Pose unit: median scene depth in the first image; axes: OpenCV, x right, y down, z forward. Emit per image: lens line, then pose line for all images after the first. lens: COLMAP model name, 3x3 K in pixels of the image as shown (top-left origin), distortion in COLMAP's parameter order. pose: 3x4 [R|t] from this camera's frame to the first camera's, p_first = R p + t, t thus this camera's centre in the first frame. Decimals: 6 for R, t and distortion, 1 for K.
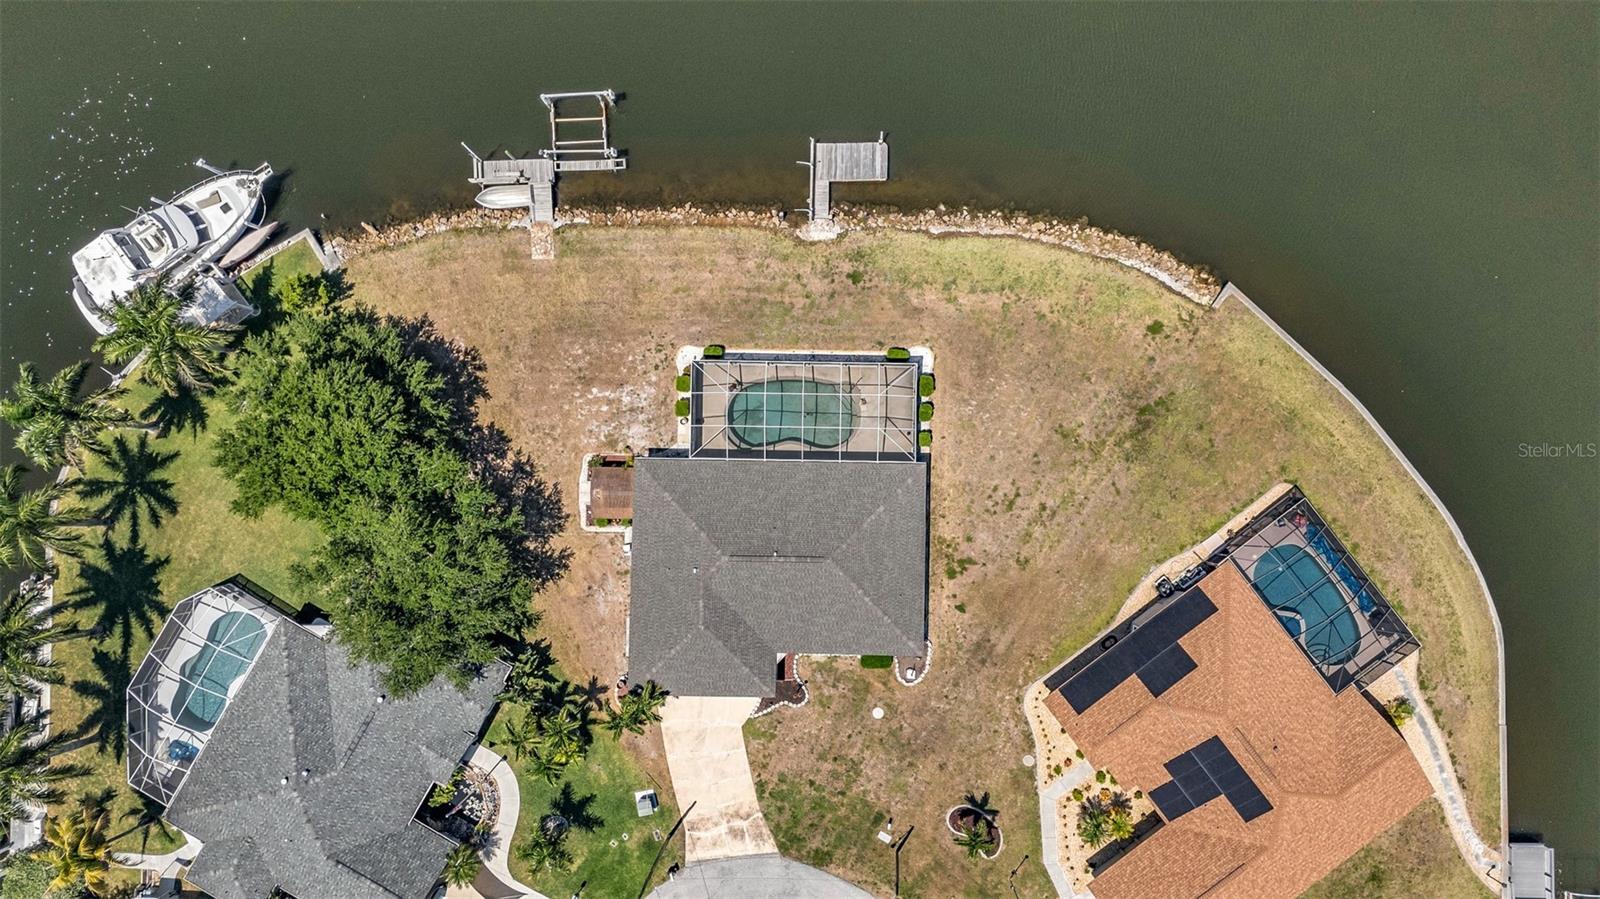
lens RADIAL K [[1165.0, 0, 798.5], [0, 1165.0, 459.1], [0, 0, 1]] dist [0.097650, -0.114204]
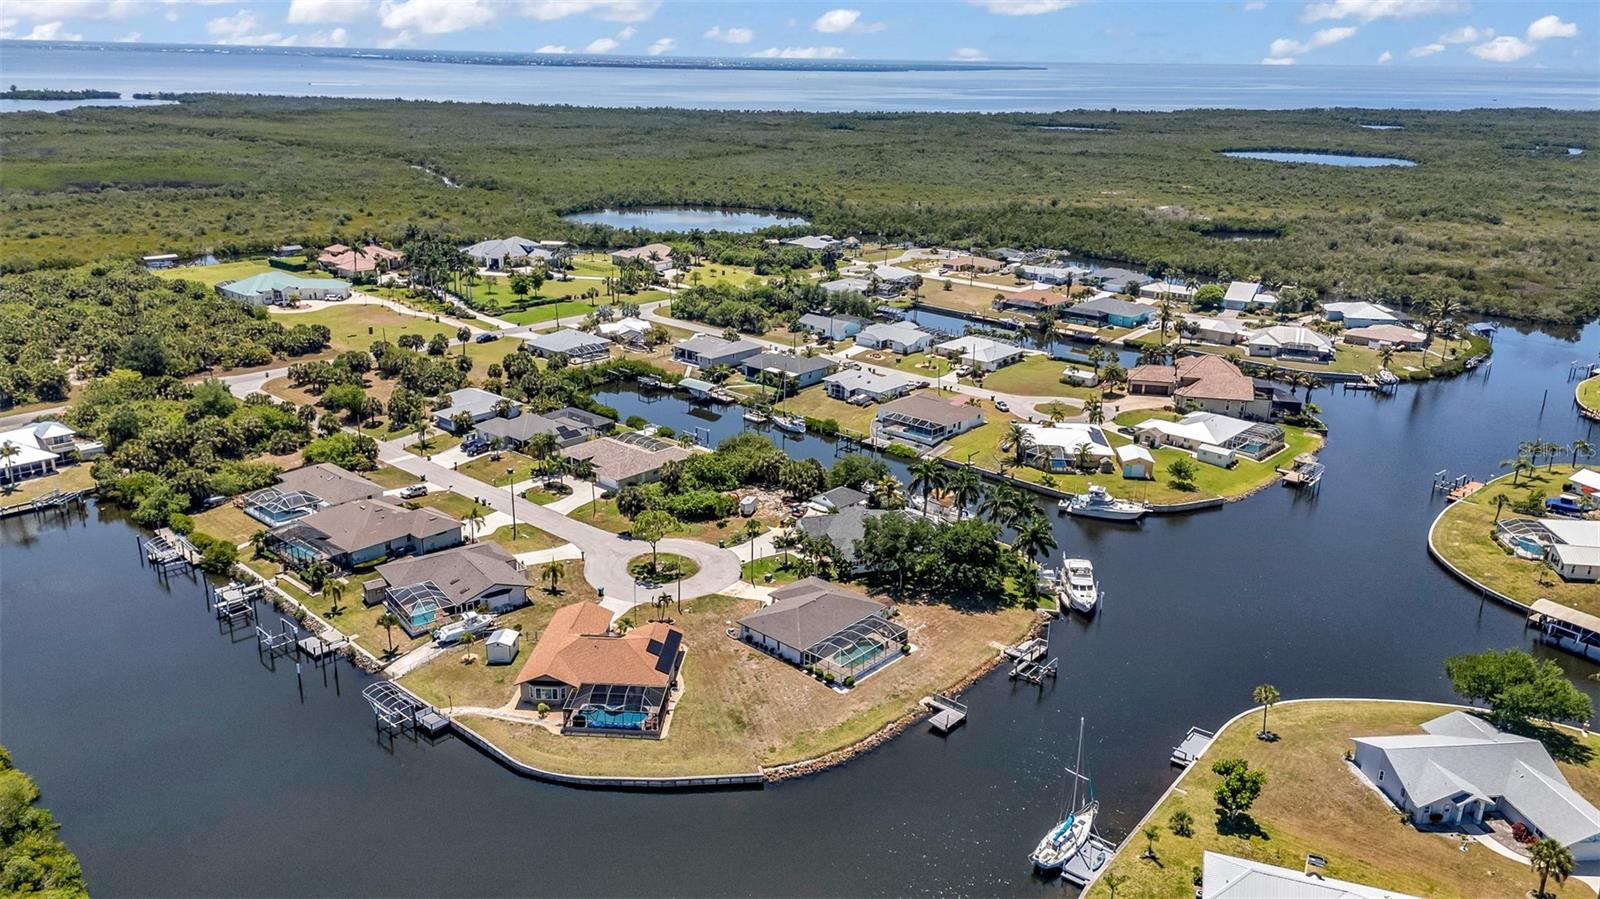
lens RADIAL K [[1169.5, 0, 799.2], [0, 1169.5, 454.2], [0, 0, 1]] dist [0.074855, -0.070590]
pose [[-0.655151, 0.250390, -0.712799, 1.457641], [-0.755358, -0.198903, 0.624397, -1.185096], [0.014565, 0.947493, 0.319446, -0.000232]]
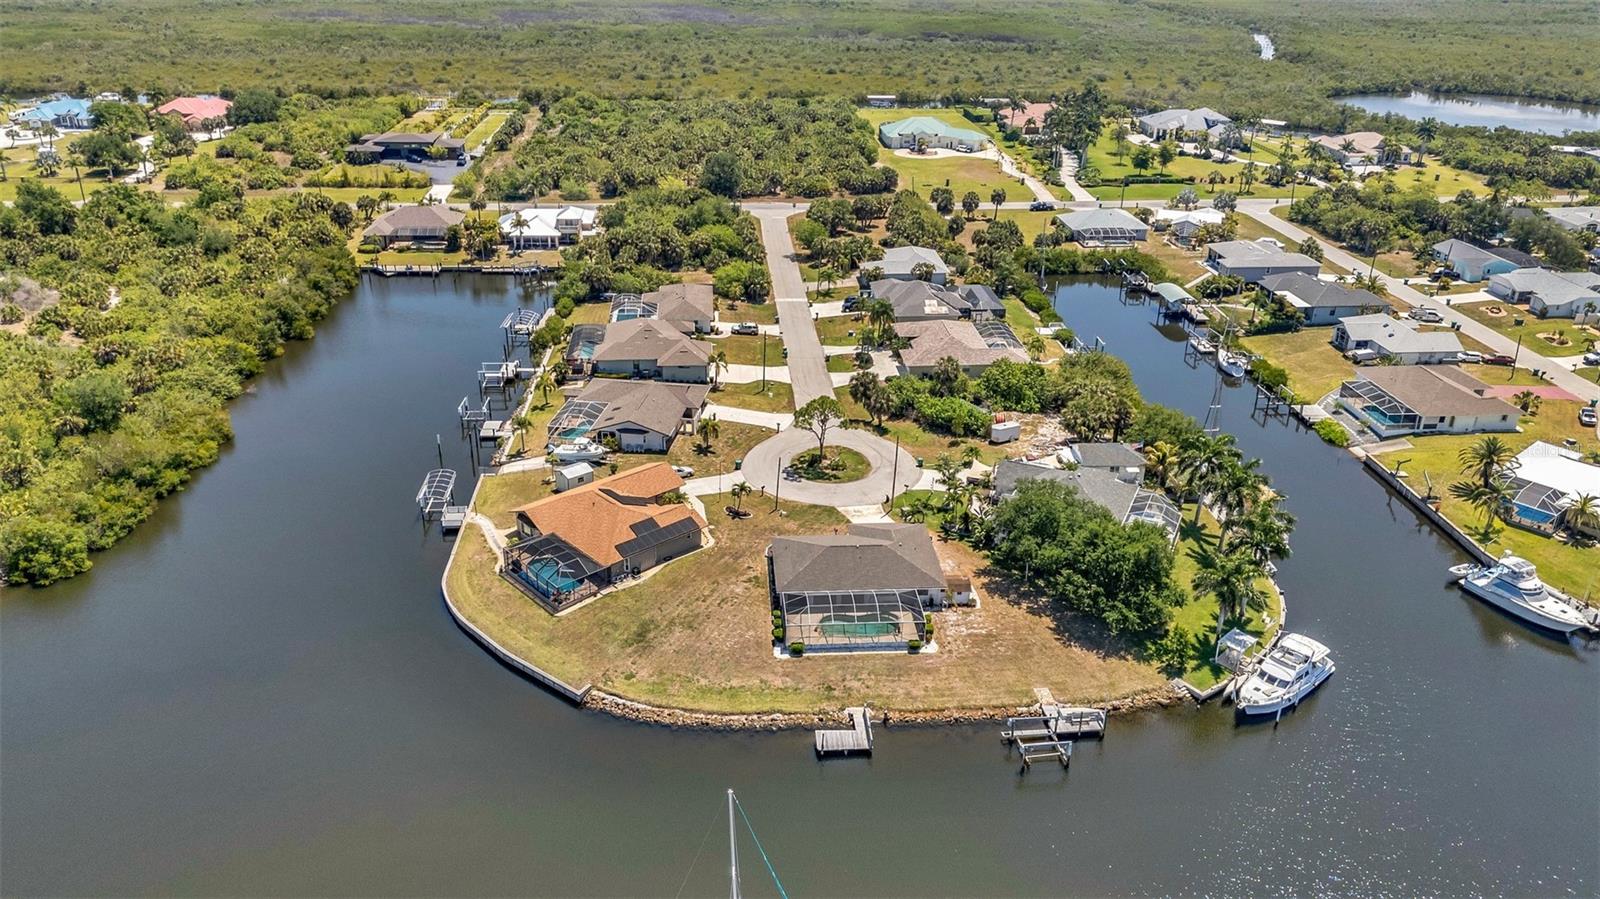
lens RADIAL K [[1169.5, 0, 799.2], [0, 1169.5, 454.2], [0, 0, 1]] dist [0.074855, -0.070590]
pose [[-0.995977, 0.042501, -0.078885, 0.194855], [-0.089283, -0.396052, 0.913877, -1.415895], [0.007598, 0.917244, 0.398253, 0.137203]]
